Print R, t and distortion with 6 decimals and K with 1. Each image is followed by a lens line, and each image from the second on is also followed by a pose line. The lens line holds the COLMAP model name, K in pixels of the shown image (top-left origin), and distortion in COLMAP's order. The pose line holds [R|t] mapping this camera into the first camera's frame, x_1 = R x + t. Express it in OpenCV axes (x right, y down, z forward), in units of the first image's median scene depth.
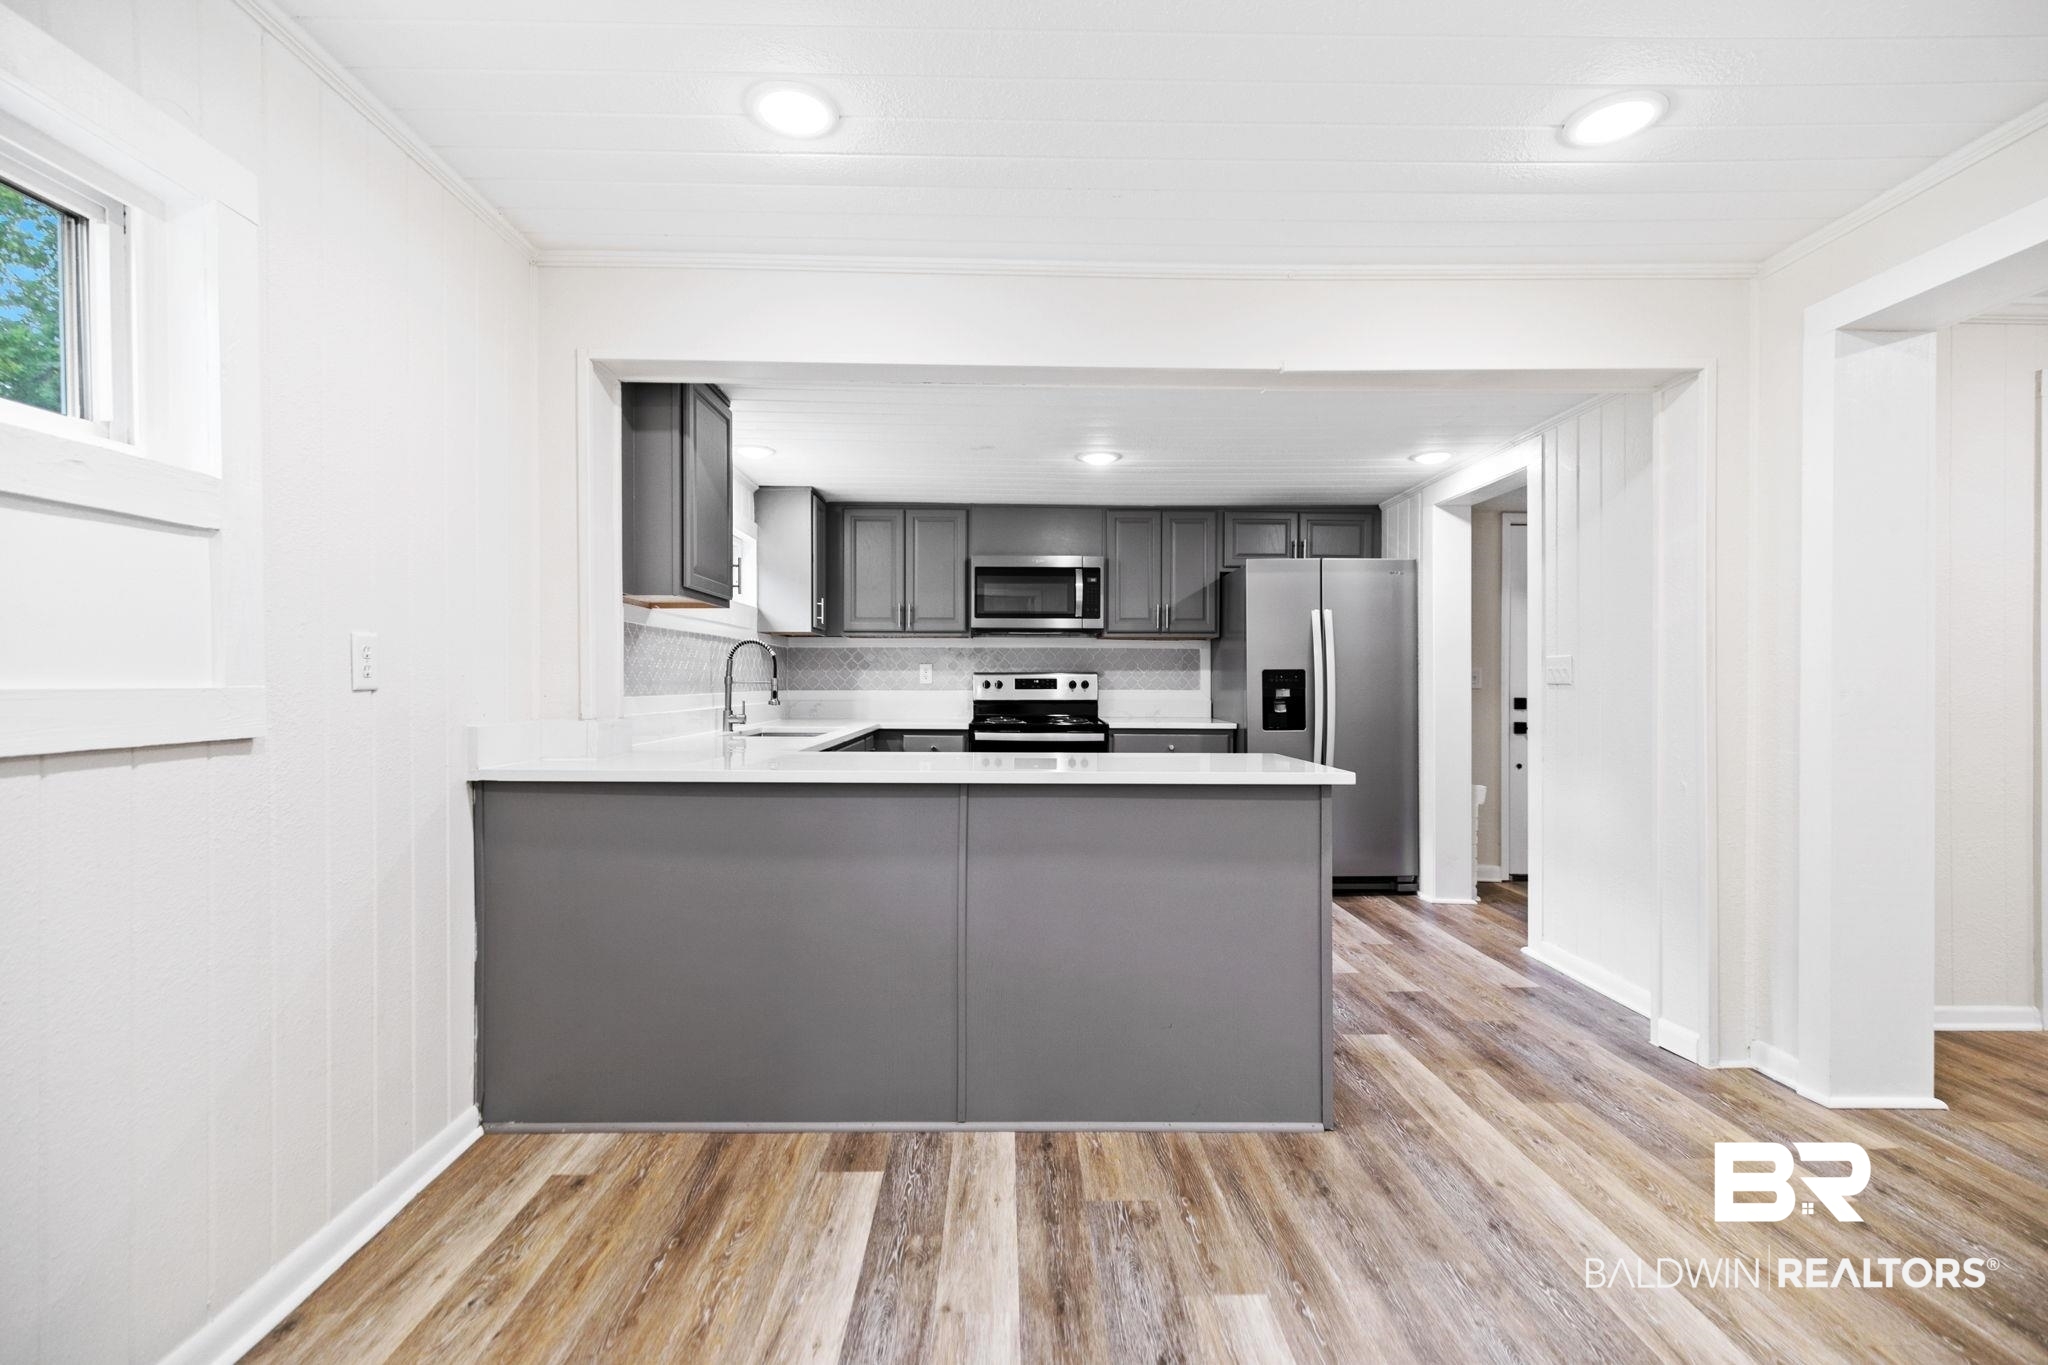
lens RADIAL K [[919.3, 0, 1018.7], [0, 919.3, 682.9], [0, 0, 1]] dist [0.001144, 0.000016]
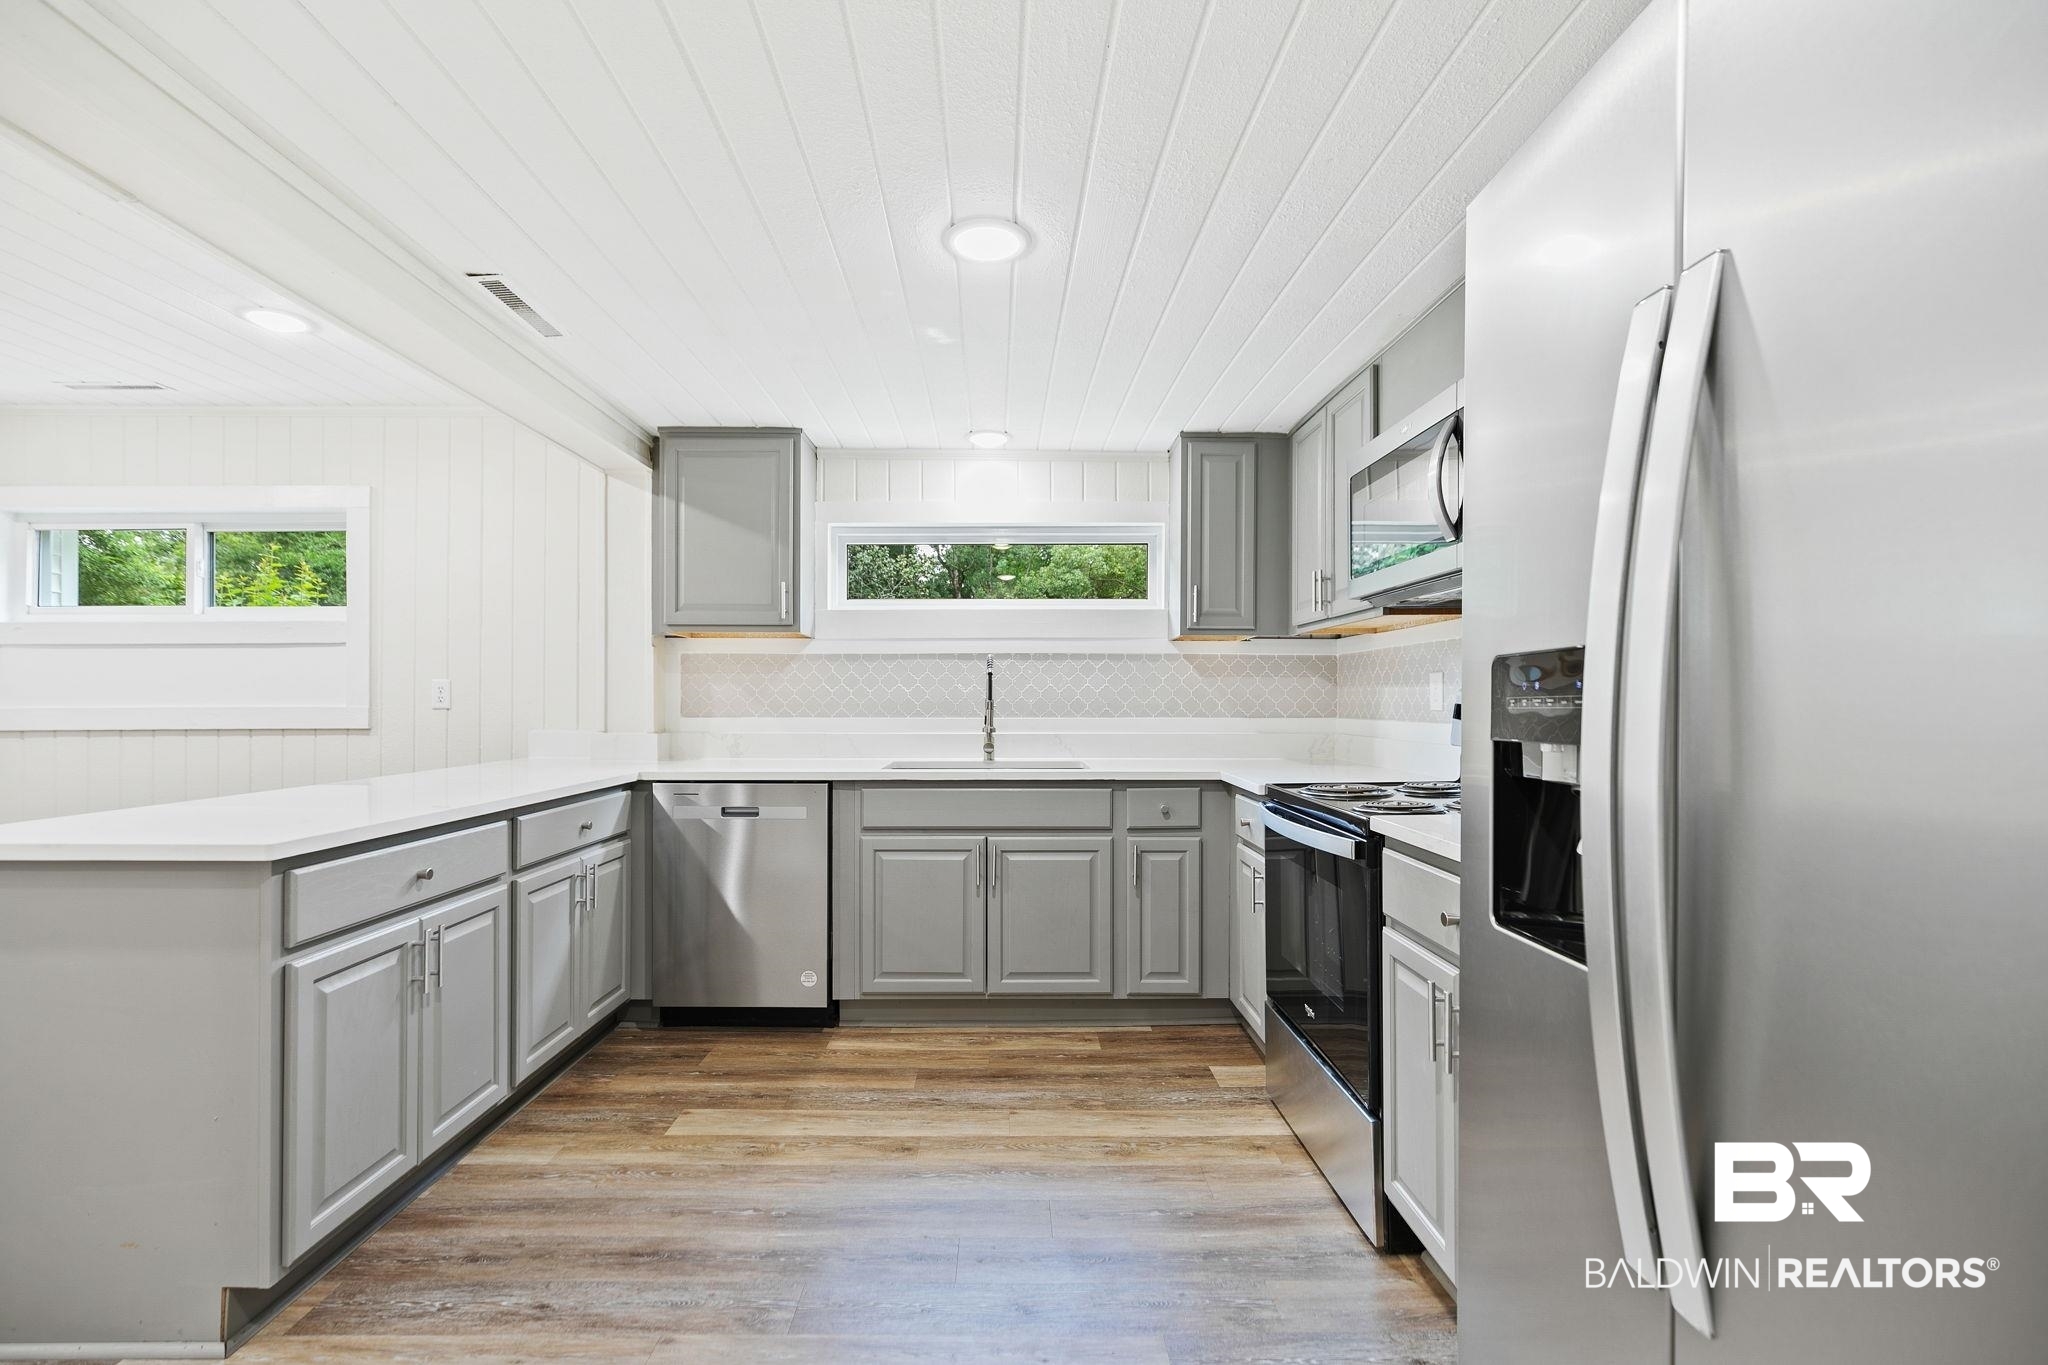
lens RADIAL K [[925.0, 0, 1015.0], [0, 925.0, 696.5], [0, 0, 1]] dist [0.001750, 0.000046]
pose [[-0.009238, -0.006972, -0.999933, 0.461024], [-0.001573, 0.999975, -0.006958, -0.002973], [0.999956, 0.001509, -0.009249, 0.821462]]
